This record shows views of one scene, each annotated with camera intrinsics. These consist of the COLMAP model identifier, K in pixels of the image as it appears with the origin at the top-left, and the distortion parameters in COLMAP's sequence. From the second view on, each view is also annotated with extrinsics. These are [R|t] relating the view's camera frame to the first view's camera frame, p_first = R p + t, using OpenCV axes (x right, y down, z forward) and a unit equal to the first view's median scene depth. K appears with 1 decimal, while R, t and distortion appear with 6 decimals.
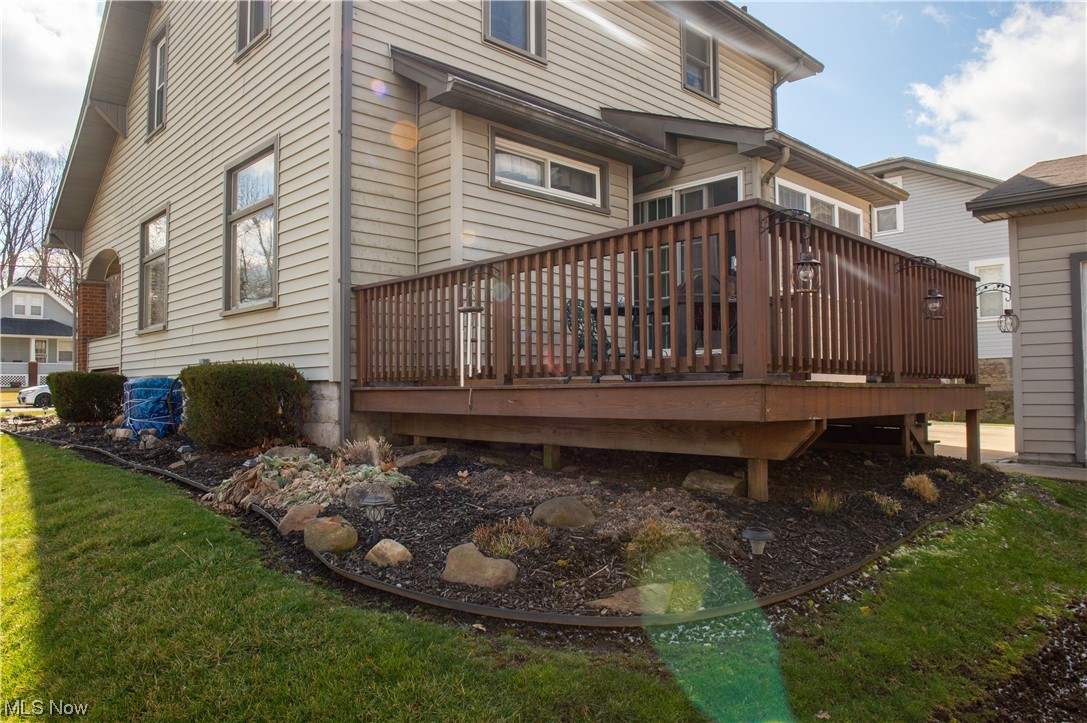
lens RADIAL K [[734.4, 0, 543.7], [0, 734.4, 366.7], [0, 0, 1]] dist [-0.053388, -0.003301]
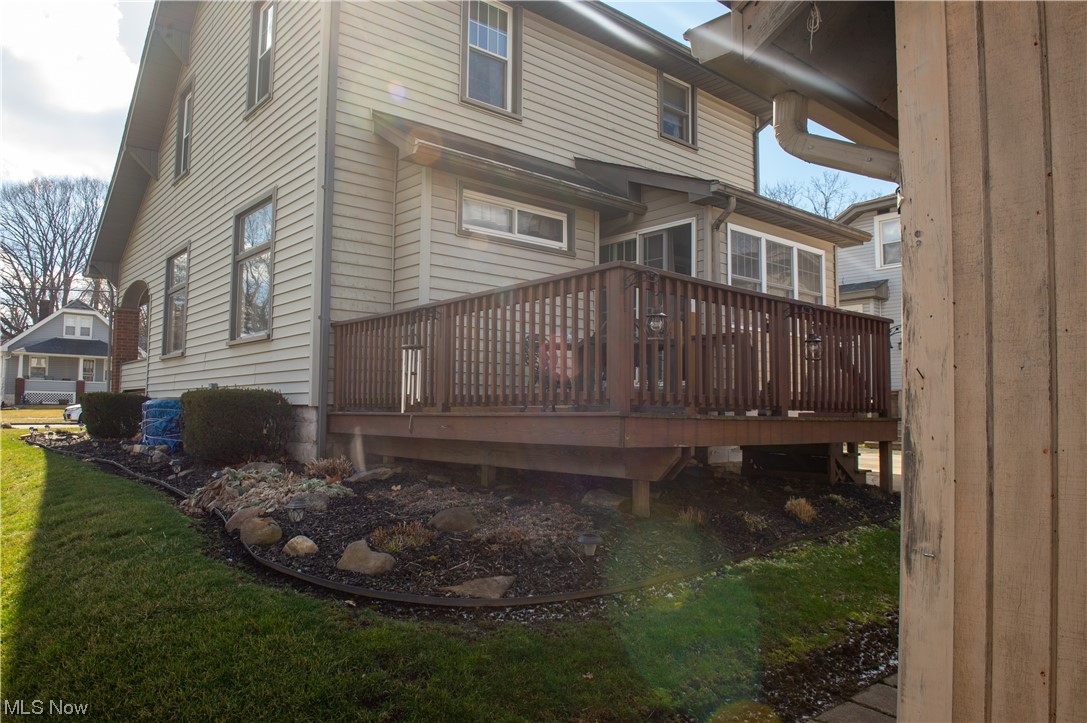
lens RADIAL K [[734.4, 0, 543.7], [0, 734.4, 366.7], [0, 0, 1]] dist [-0.053388, -0.003301]
pose [[0.998500, 0.012590, -0.053288, 0.122411], [-0.014398, 0.999329, -0.033690, -0.007465], [0.052828, 0.034407, 0.998011, -0.106022]]
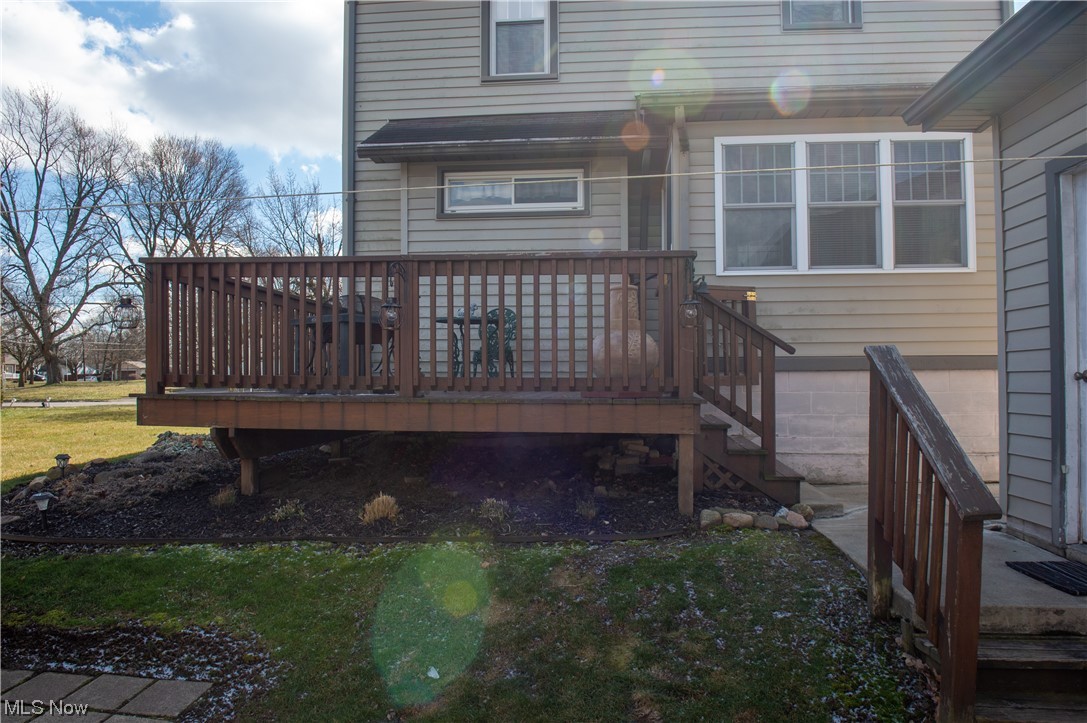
lens RADIAL K [[734.4, 0, 543.7], [0, 734.4, 366.7], [0, 0, 1]] dist [-0.053388, -0.003301]
pose [[0.659354, -0.006790, -0.751802, 0.930494], [0.018971, 0.999791, 0.007609, -0.015003], [0.751593, -0.019280, 0.659345, 0.356601]]
